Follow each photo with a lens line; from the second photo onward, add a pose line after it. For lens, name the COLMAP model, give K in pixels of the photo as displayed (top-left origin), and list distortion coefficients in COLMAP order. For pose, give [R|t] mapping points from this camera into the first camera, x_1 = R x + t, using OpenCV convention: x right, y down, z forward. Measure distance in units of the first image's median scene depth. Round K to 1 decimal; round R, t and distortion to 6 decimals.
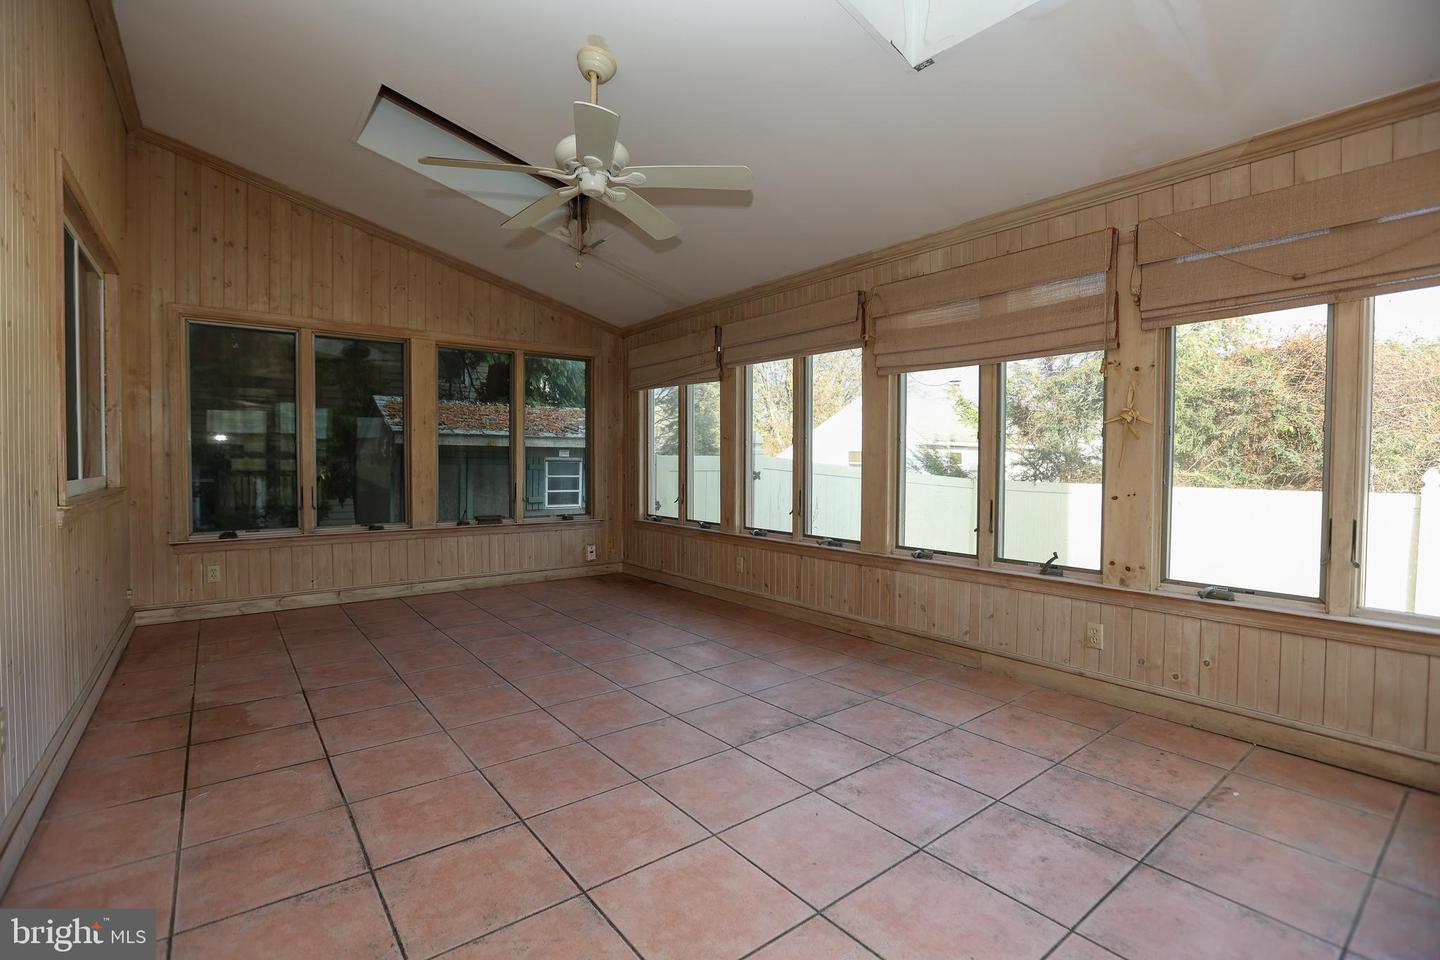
lens RADIAL K [[663.0, 0, 727.4], [0, 663.0, 473.5], [0, 0, 1]] dist [-0.047452, 0.014417]
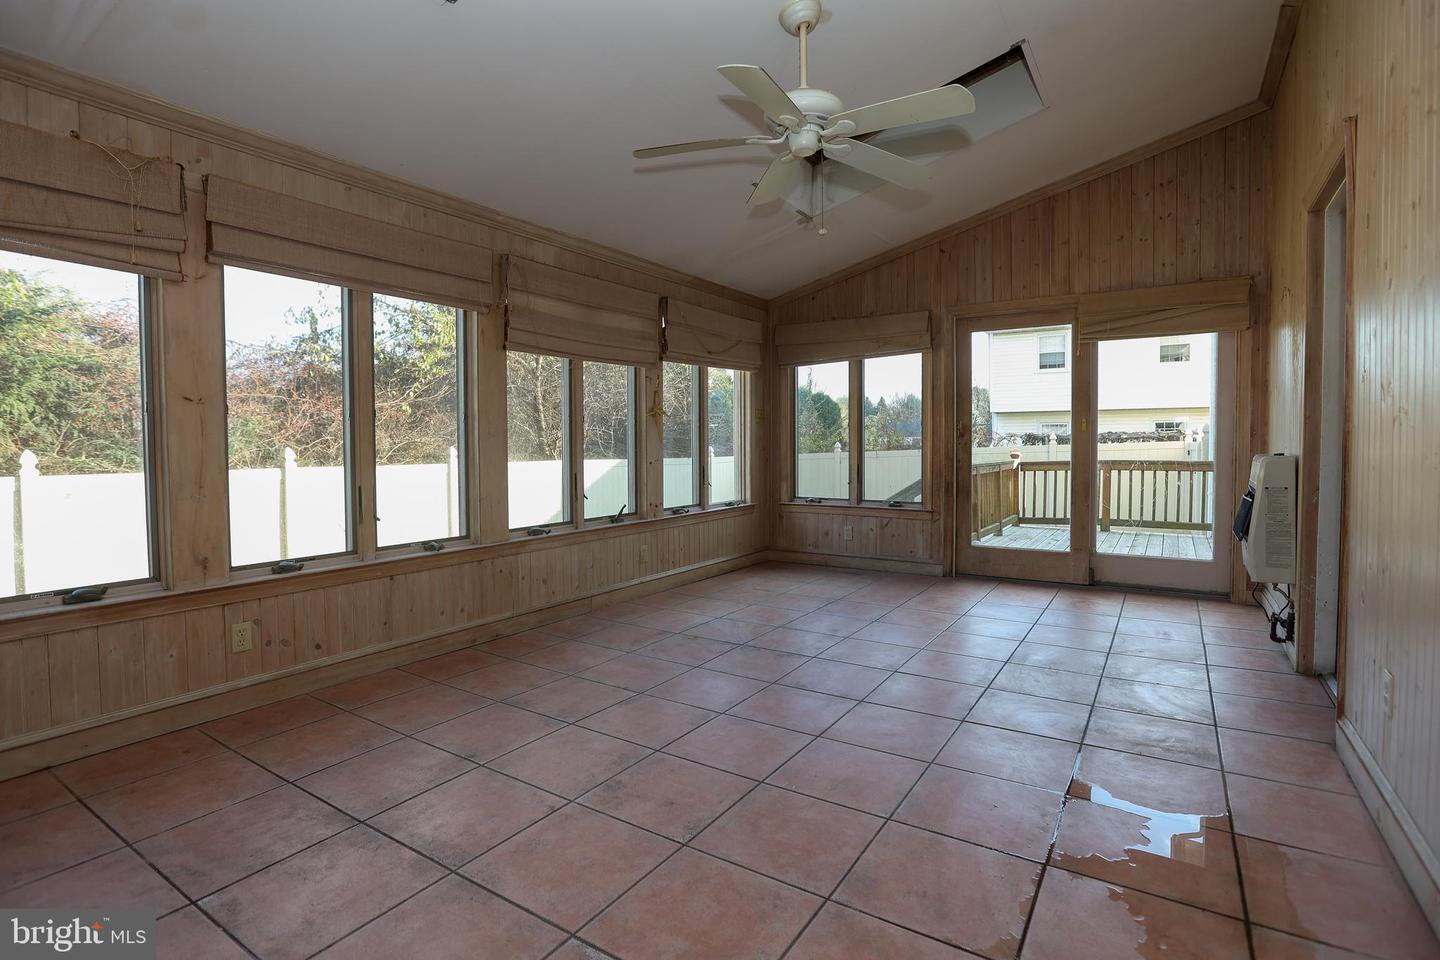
lens RADIAL K [[680.2, 0, 720.0], [0, 680.2, 458.4], [0, 0, 1]] dist [-0.030184, 0.001148]
pose [[-0.305527, -0.025230, 0.951849, -0.808036], [0.023126, 0.999157, 0.033907, -0.021202], [-0.951903, 0.032372, -0.304686, 1.050068]]
